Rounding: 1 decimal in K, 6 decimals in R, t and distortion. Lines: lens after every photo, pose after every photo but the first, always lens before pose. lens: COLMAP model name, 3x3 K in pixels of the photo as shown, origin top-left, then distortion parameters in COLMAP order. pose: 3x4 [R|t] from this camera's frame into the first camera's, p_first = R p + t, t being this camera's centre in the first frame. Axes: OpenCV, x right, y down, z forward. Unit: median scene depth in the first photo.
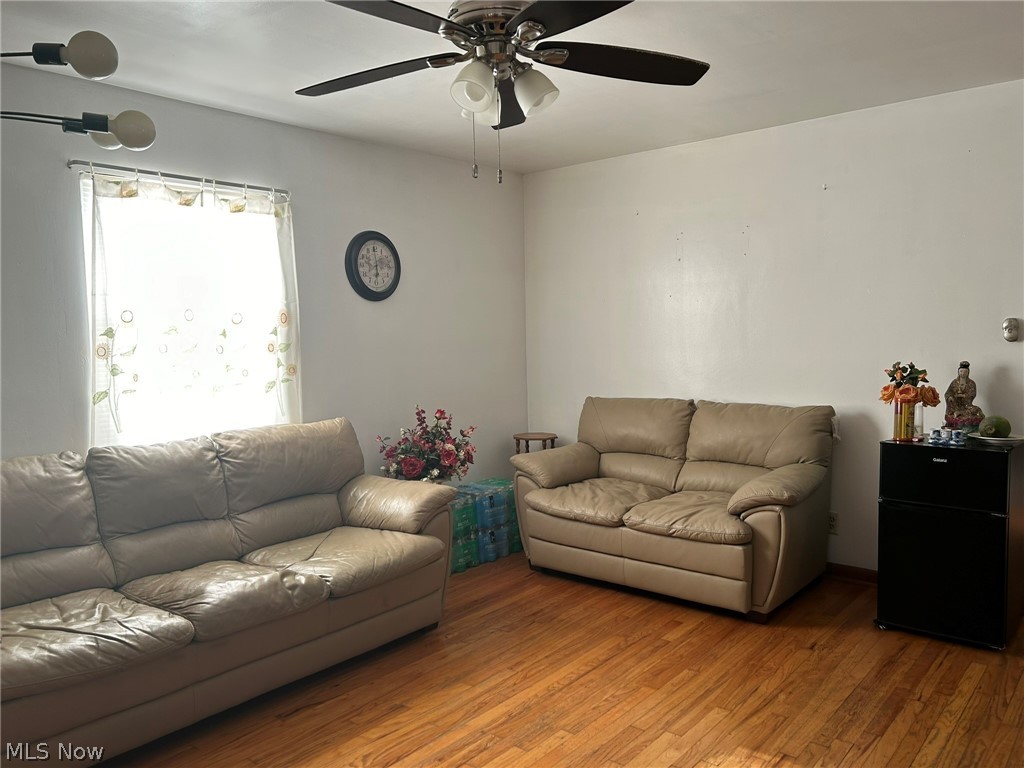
lens RADIAL K [[781.0, 0, 511.0], [0, 781.0, 379.1], [0, 0, 1]] dist [0.051100, -0.037865]
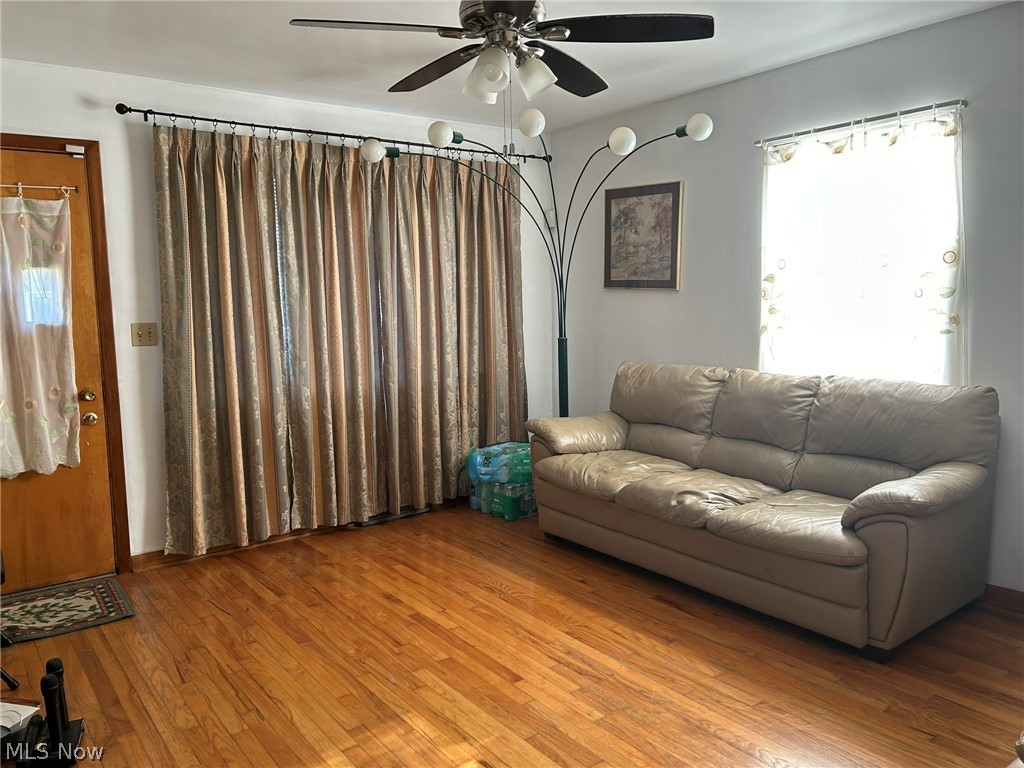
lens RADIAL K [[781.0, 0, 520.3], [0, 781.0, 378.4], [0, 0, 1]] dist [0.051100, -0.037865]
pose [[-0.218541, 0.123126, -0.968029, 0.831180], [-0.039464, 0.990081, 0.134841, -0.058546], [0.975029, 0.067671, -0.211515, 0.959235]]
